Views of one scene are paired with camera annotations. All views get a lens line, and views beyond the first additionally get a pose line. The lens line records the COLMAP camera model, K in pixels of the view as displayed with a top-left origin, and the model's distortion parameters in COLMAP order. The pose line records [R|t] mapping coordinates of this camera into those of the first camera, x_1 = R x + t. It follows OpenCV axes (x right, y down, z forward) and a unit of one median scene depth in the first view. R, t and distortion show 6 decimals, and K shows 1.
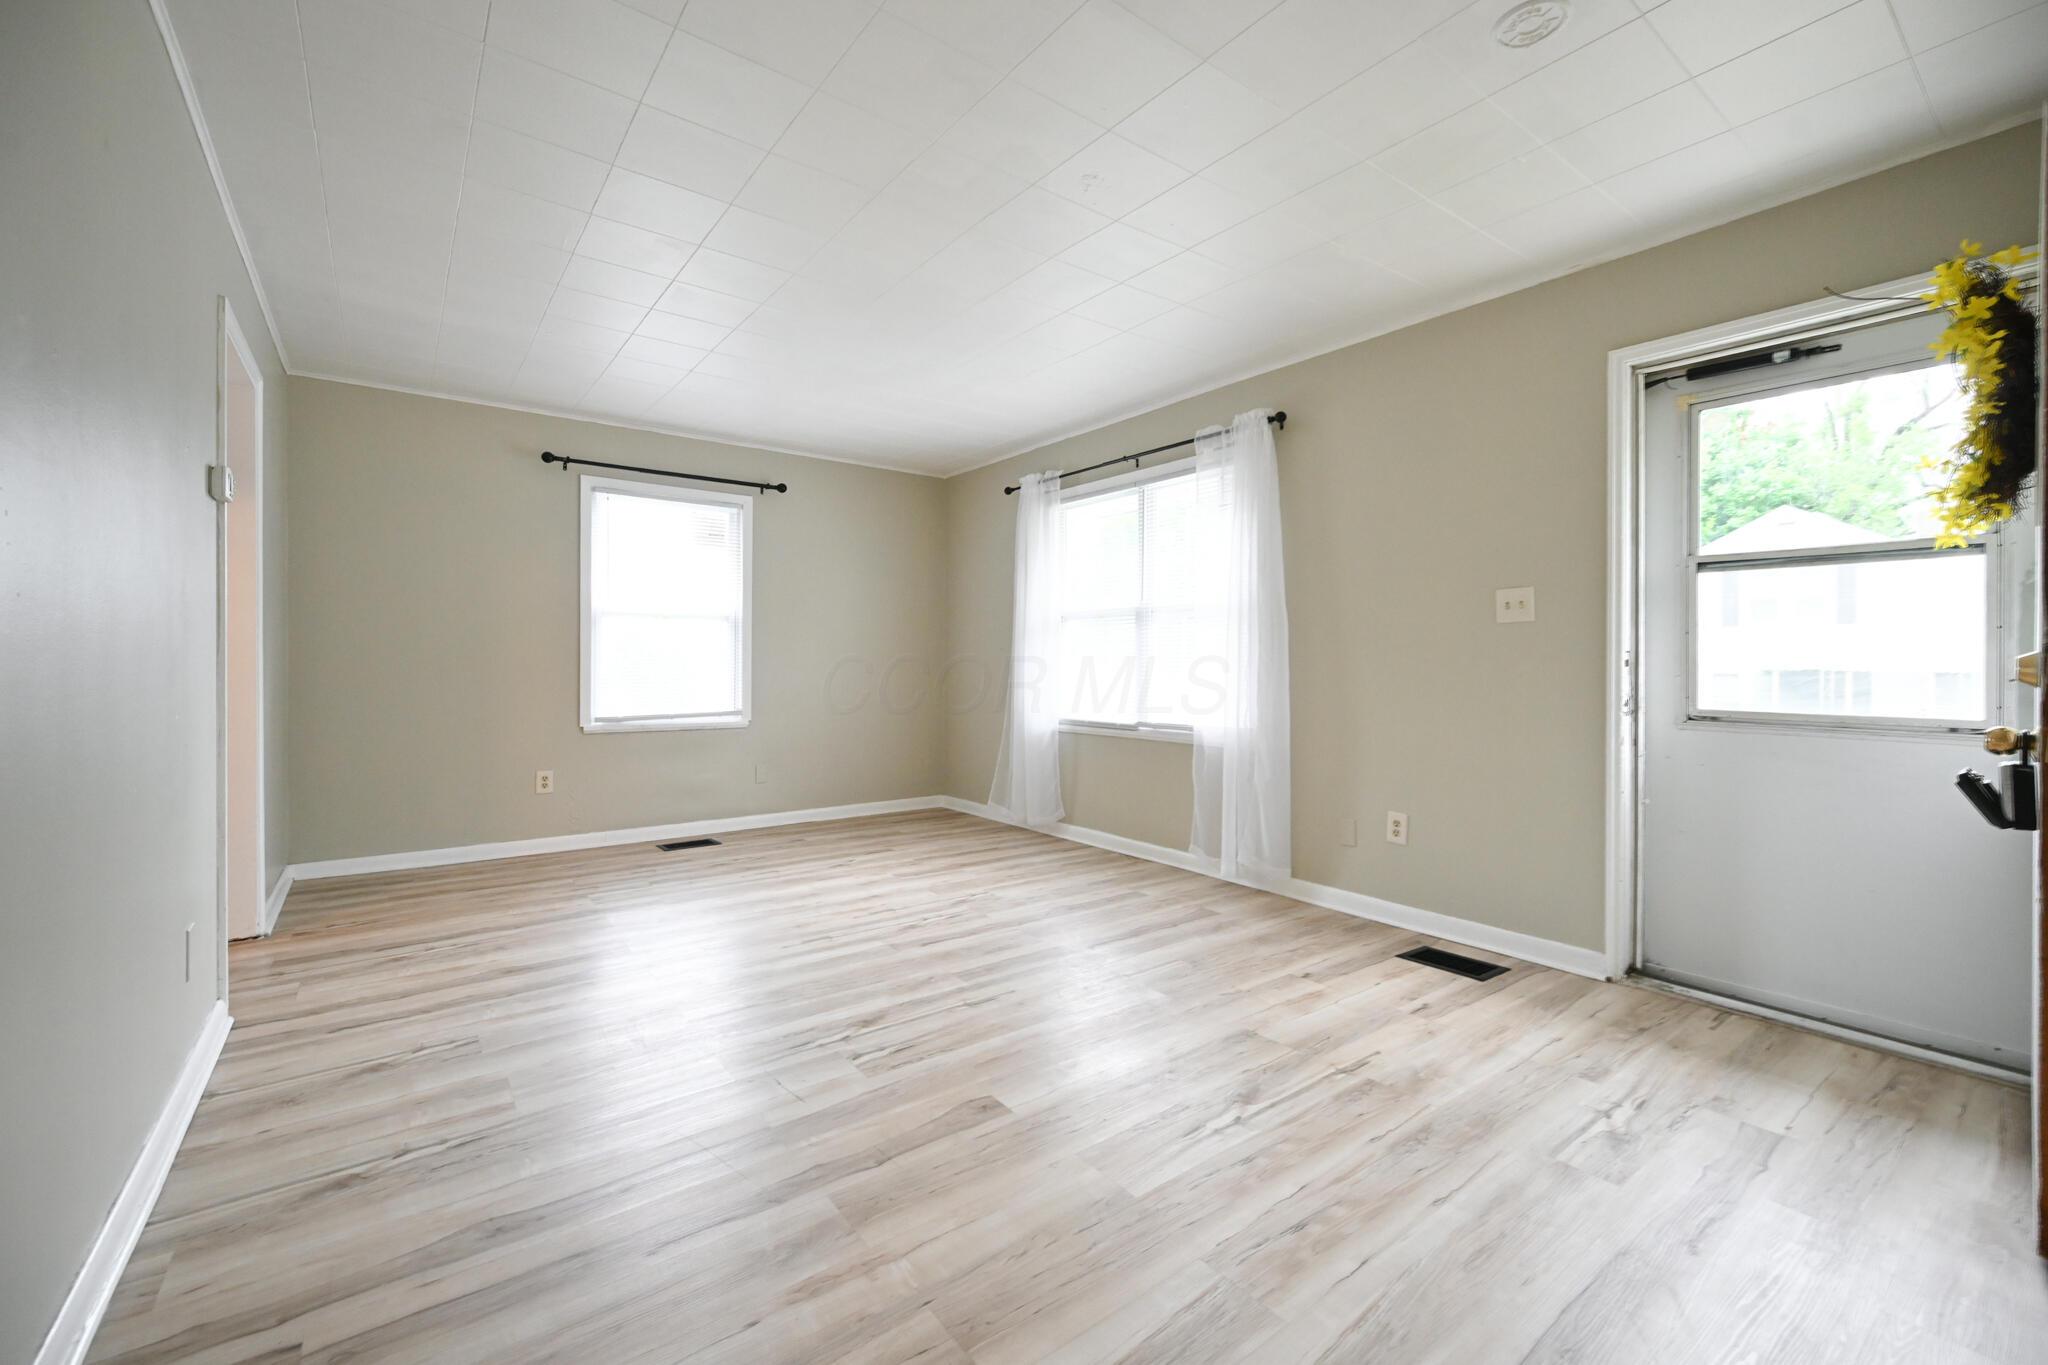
lens RADIAL K [[845.4, 0, 1017.6], [0, 845.4, 661.1], [0, 0, 1]] dist [-0.000832, -0.000103]
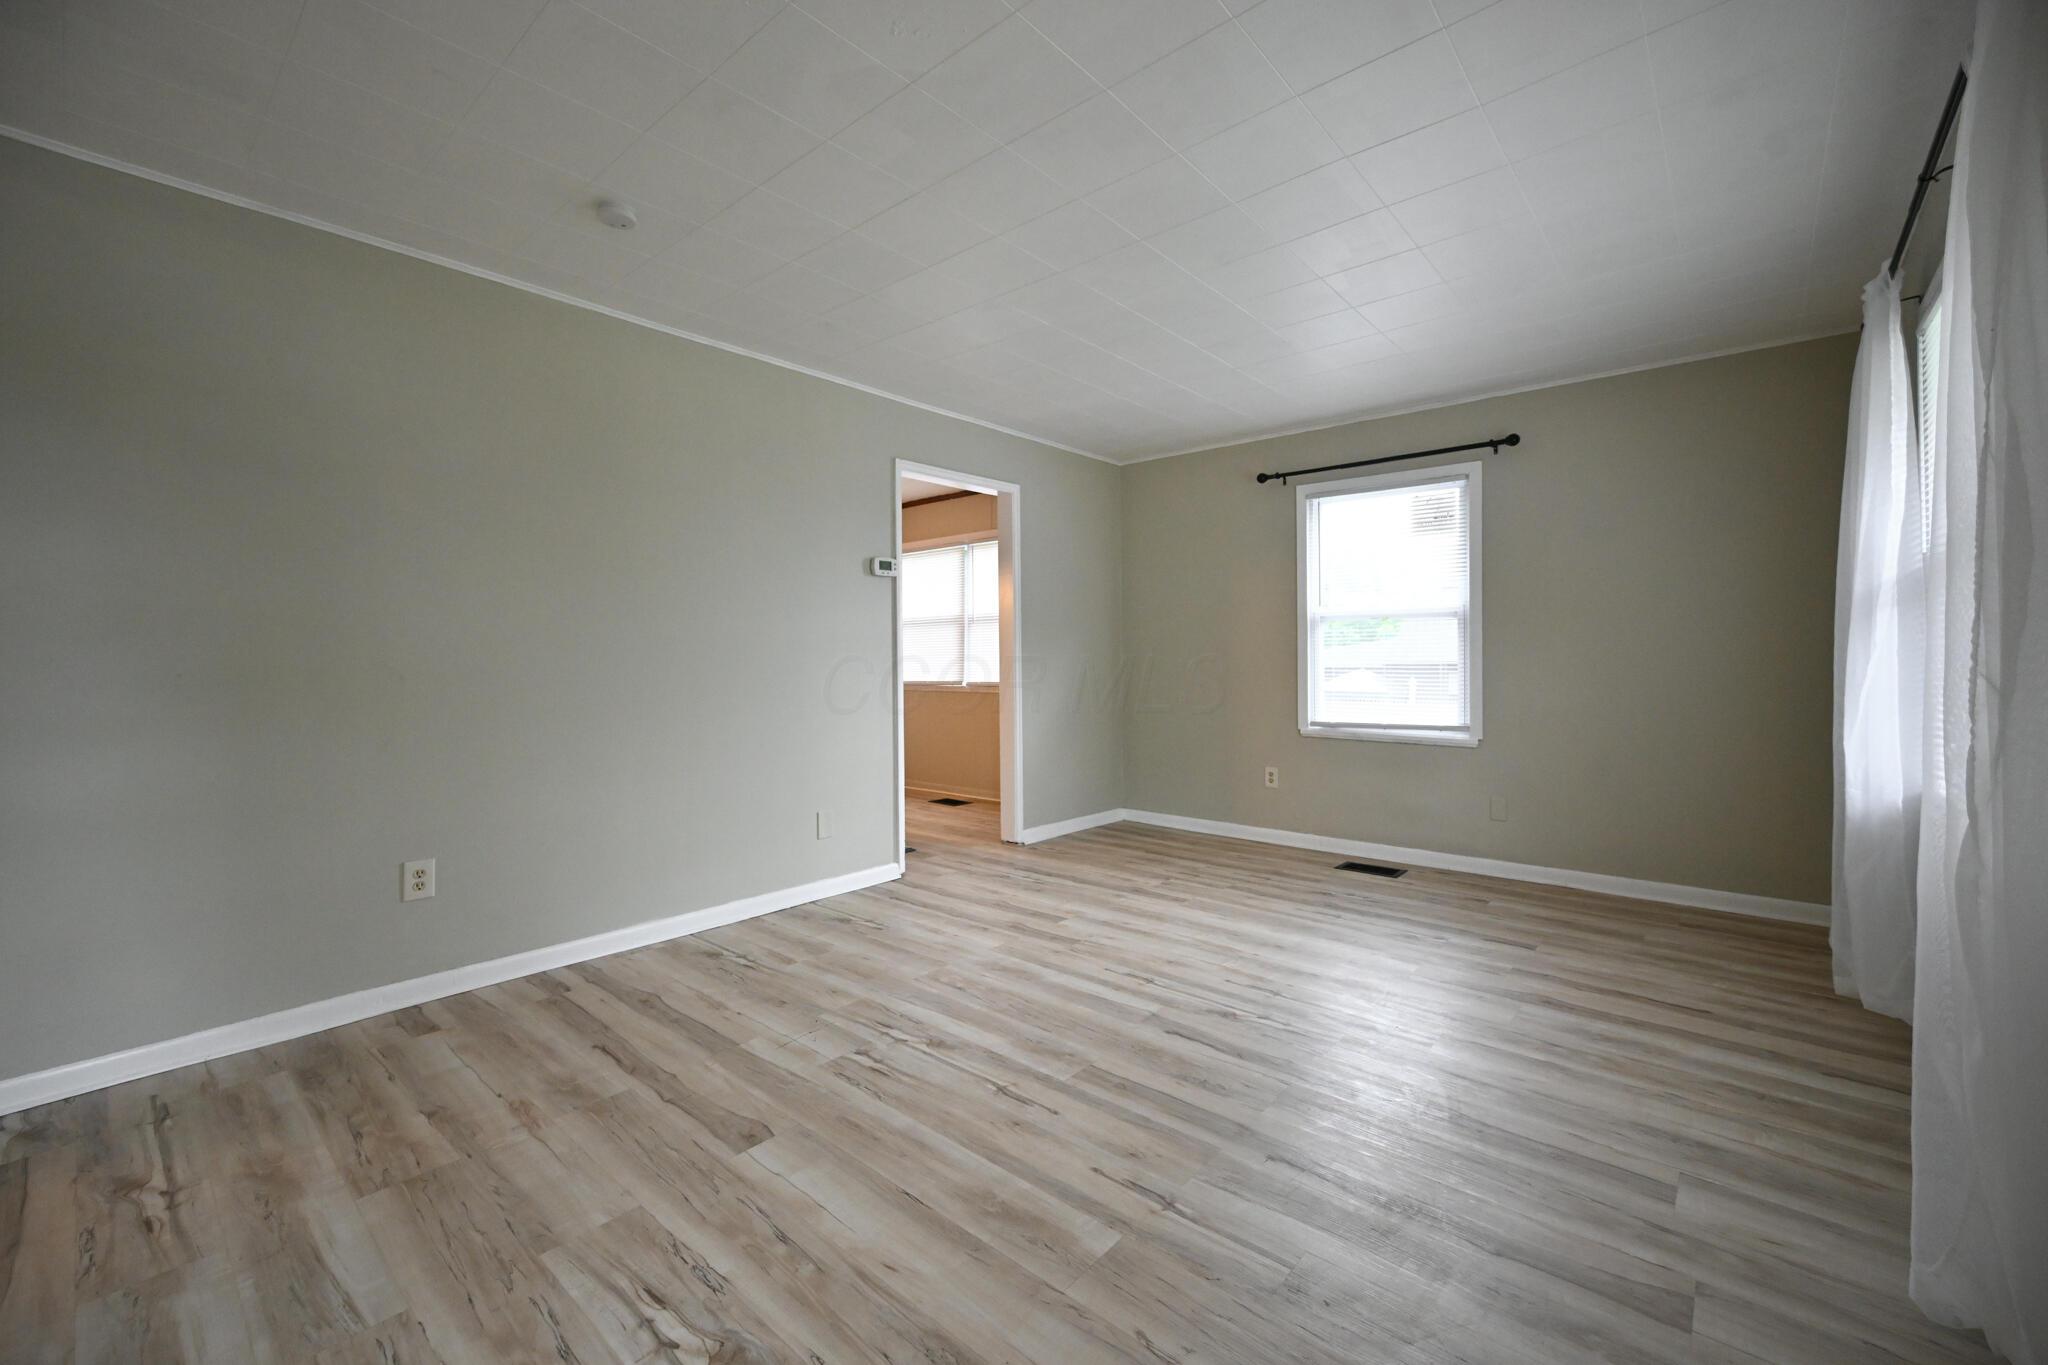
lens RADIAL K [[892.4, 0, 1156.6], [0, 892.4, 653.5], [0, 0, 1]] dist [-0.001916, 0.000417]
pose [[0.217864, -0.009969, -0.975928, 0.708025], [0.004621, 0.999947, -0.009183, -0.007686], [0.975968, -0.002509, 0.217899, 0.821776]]
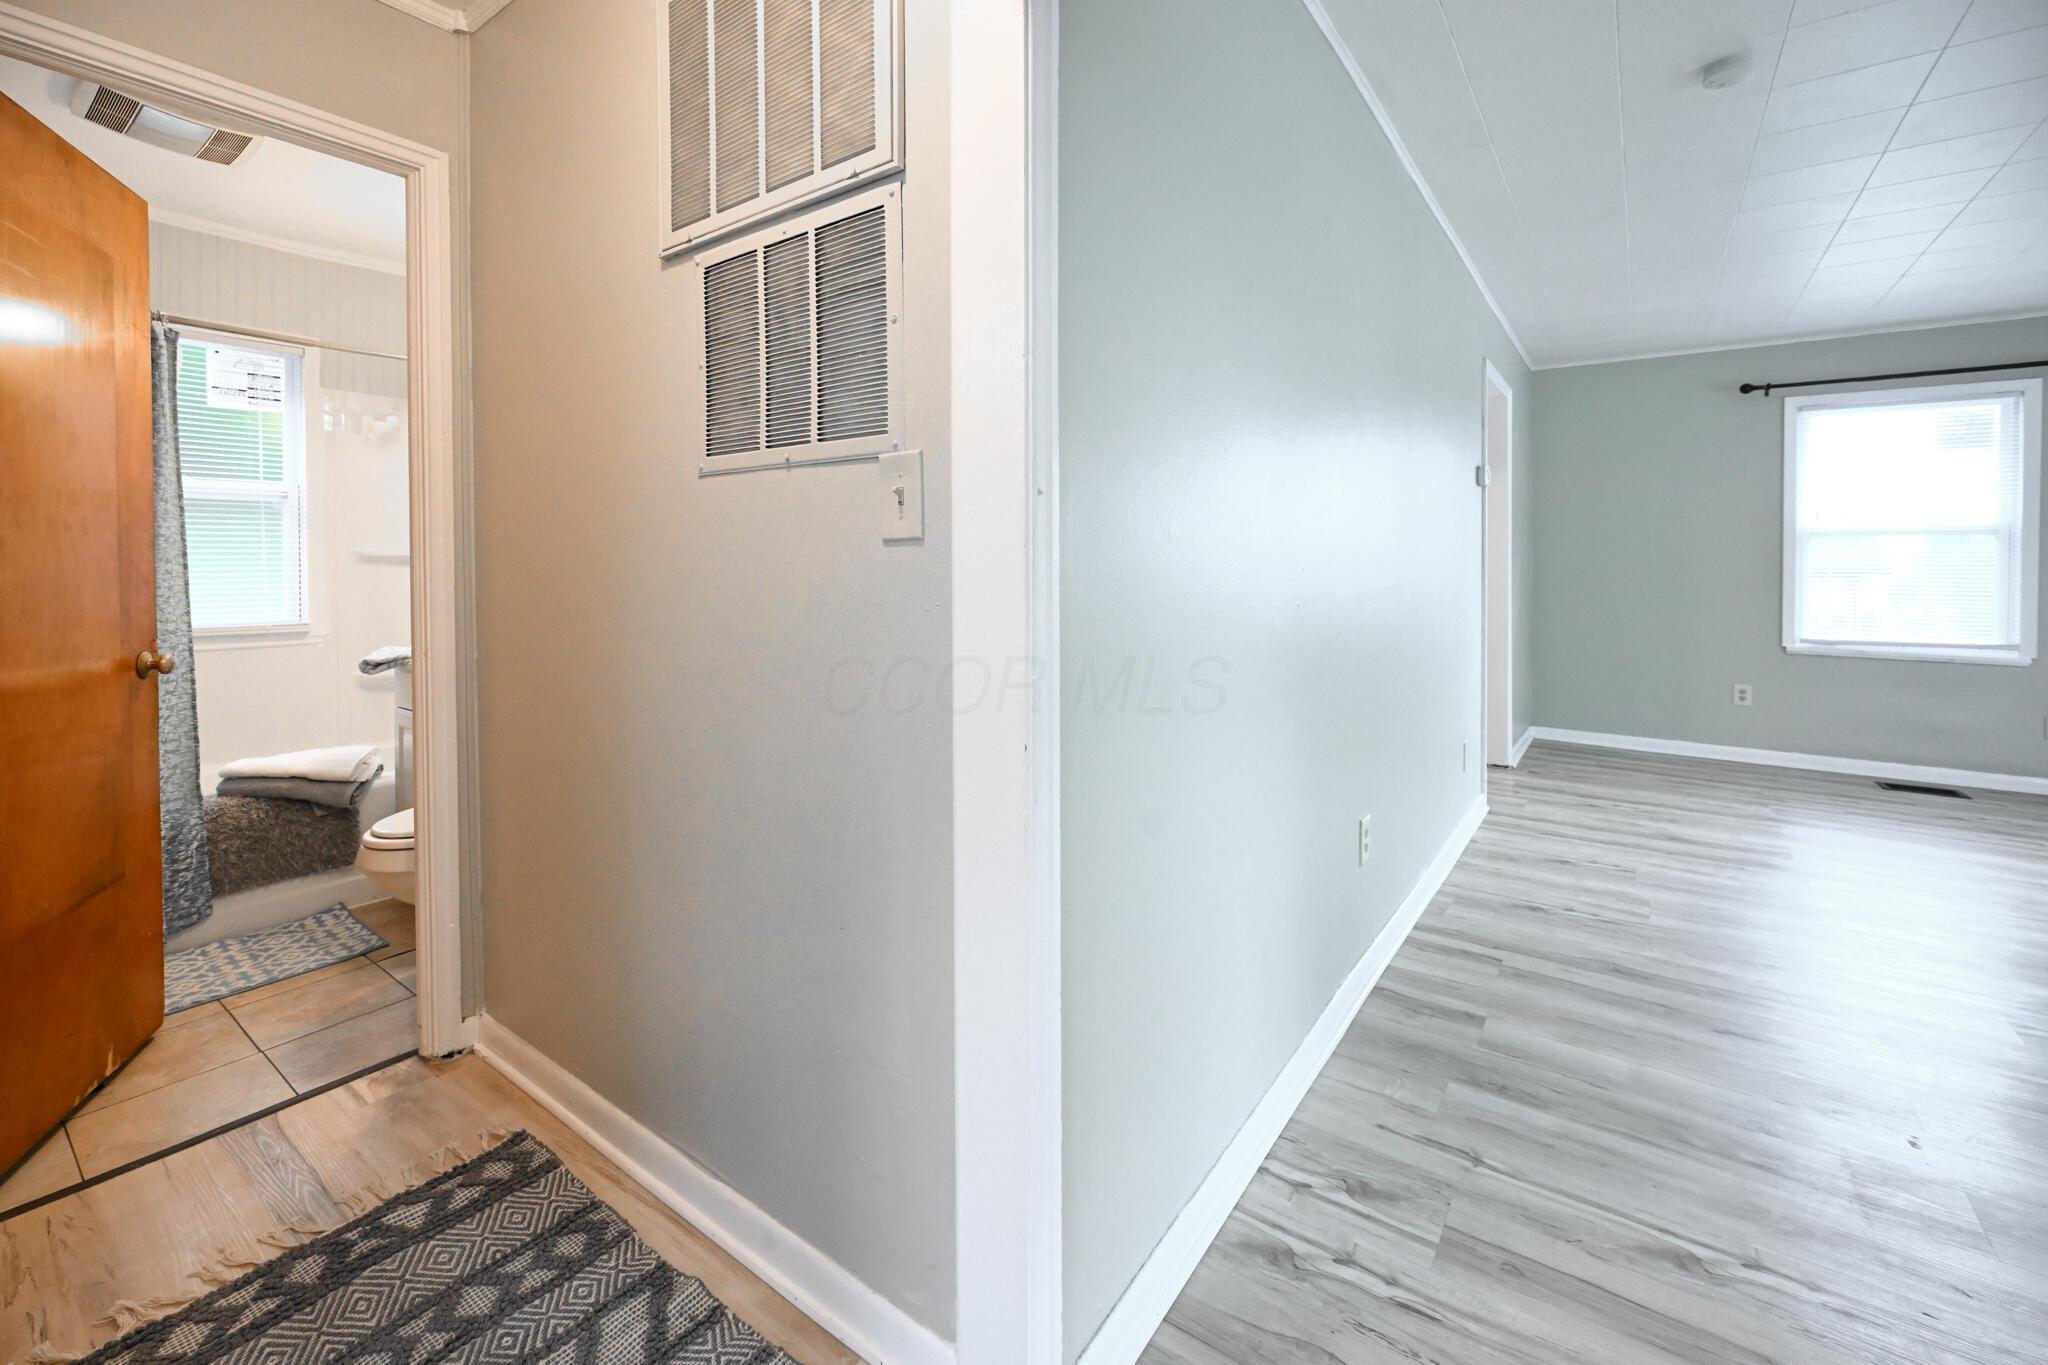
lens RADIAL K [[865.5, 0, 1023.1], [0, 865.5, 565.6], [0, 0, 1]] dist [-0.011193, 0.000454]
pose [[0.292997, 0.005595, -0.956097, 0.277090], [-0.002709, 0.999984, 0.005022, -0.030262], [0.956110, 0.001118, 0.293007, -0.241300]]
